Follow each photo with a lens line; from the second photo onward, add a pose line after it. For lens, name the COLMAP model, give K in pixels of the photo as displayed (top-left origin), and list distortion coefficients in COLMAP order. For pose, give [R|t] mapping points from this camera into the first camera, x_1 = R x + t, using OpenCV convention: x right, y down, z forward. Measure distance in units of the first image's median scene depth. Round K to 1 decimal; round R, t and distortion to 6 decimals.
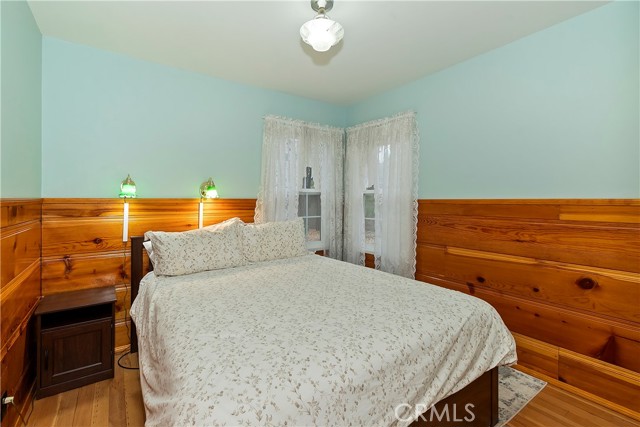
lens RADIAL K [[285.8, 0, 316.9], [0, 285.8, 208.2], [0, 0, 1]] dist [0.004138, -0.008549]
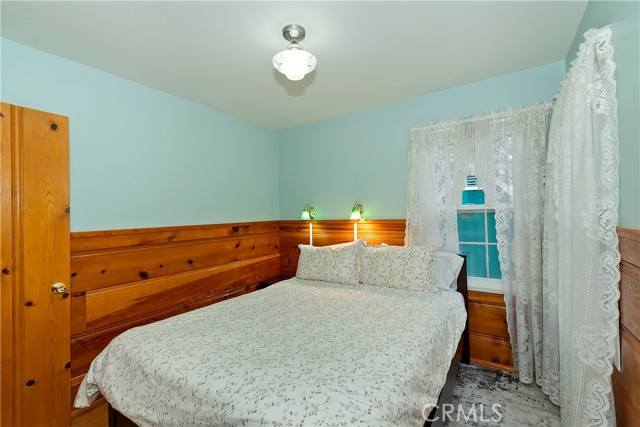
lens RADIAL K [[282.4, 0, 321.1], [0, 282.4, 217.3], [0, 0, 1]] dist [0.001460, 0.000025]
pose [[0.375733, 0.004442, -0.926717, 0.630926], [-0.002307, 0.999990, 0.003858, -0.049950], [0.926725, 0.000688, 0.375740, 0.463631]]
